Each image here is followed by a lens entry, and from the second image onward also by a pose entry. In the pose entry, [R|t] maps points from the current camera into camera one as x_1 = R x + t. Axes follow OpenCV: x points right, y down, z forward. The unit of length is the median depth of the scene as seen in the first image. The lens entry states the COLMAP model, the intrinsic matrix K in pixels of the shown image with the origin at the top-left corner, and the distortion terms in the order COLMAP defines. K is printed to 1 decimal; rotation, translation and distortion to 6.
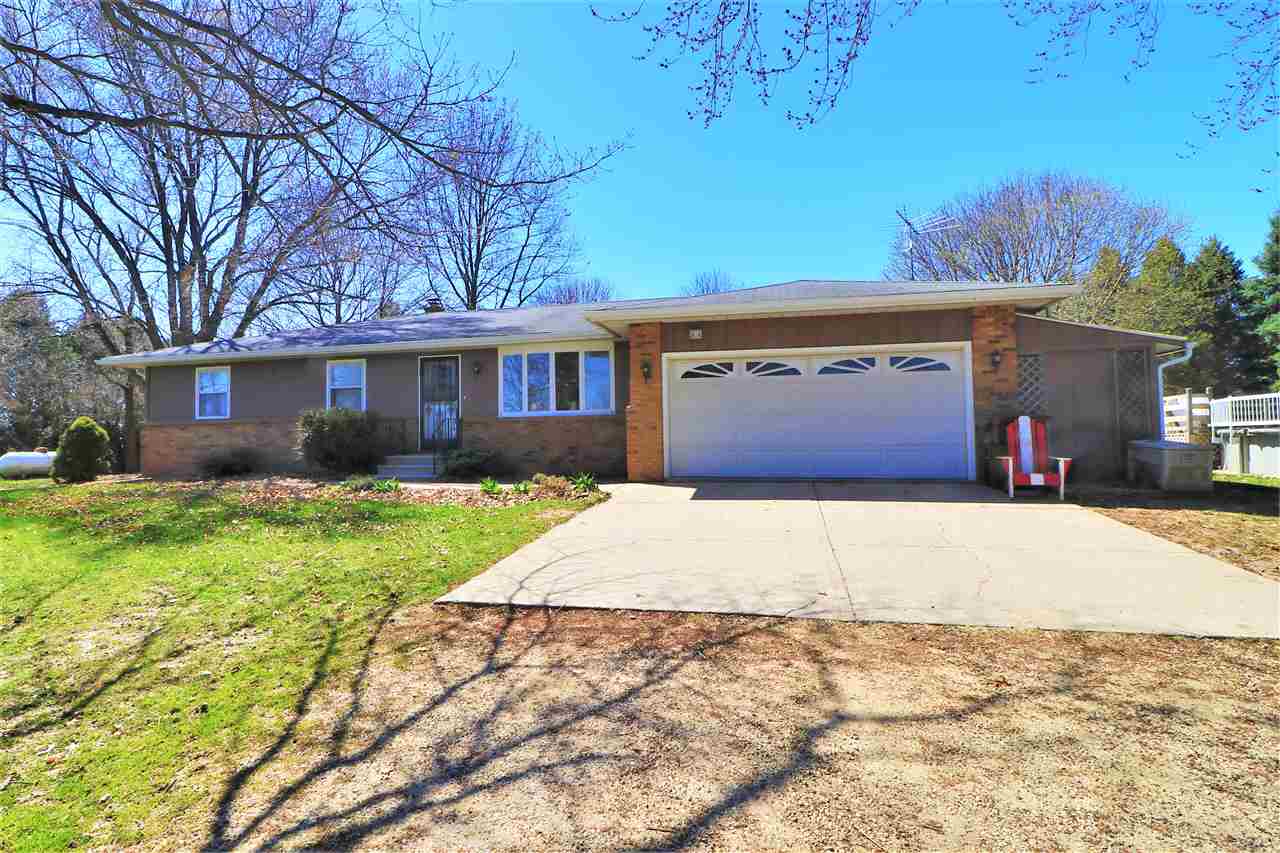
lens RADIAL K [[635.6, 0, 640.0], [0, 635.6, 426.5], [0, 0, 1]] dist [-0.004841, -0.001062]
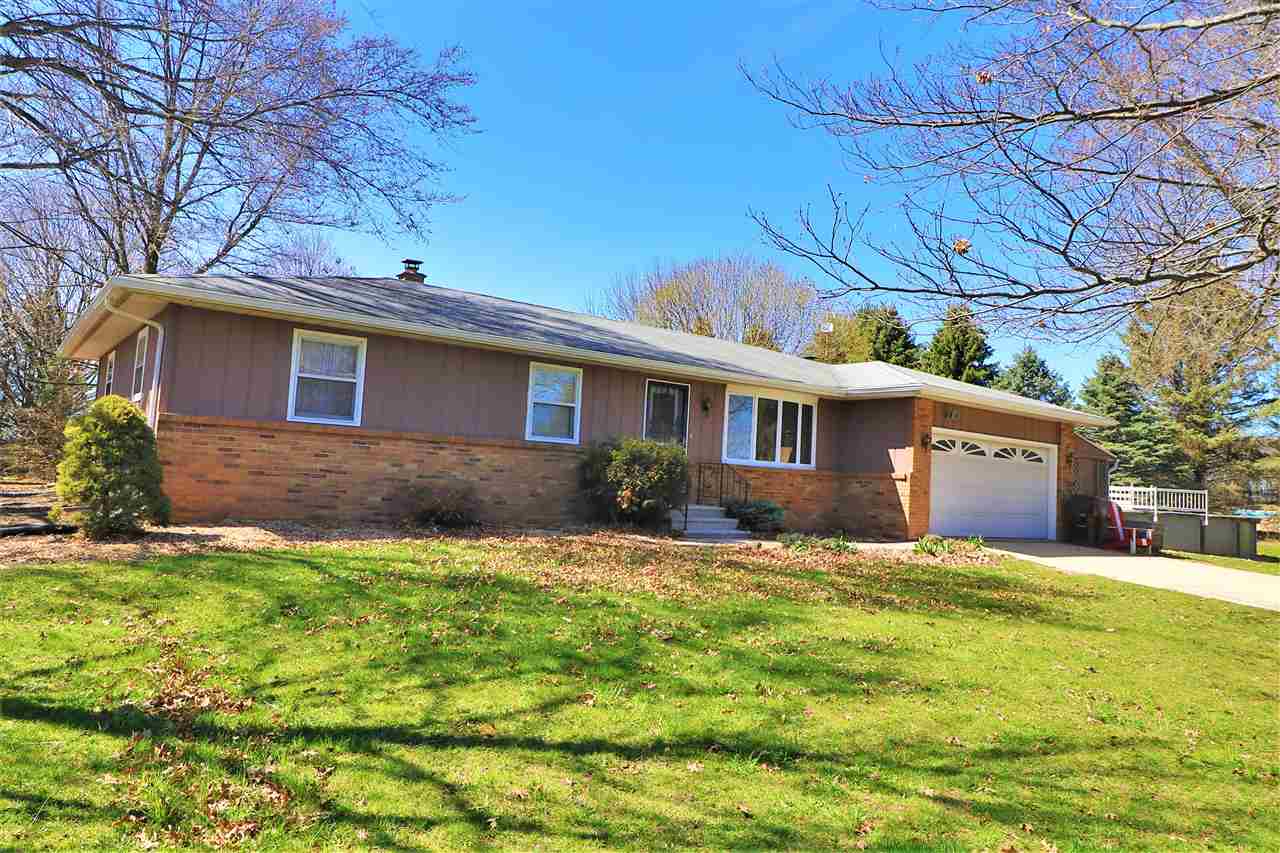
lens RADIAL K [[635.6, 0, 640.0], [0, 635.6, 426.5], [0, 0, 1]] dist [-0.004841, -0.001062]
pose [[0.708181, 0.101890, 0.698640, -0.938160], [-0.087154, 0.994580, -0.056706, -0.005925], [-0.700631, -0.020731, 0.713223, 0.472619]]
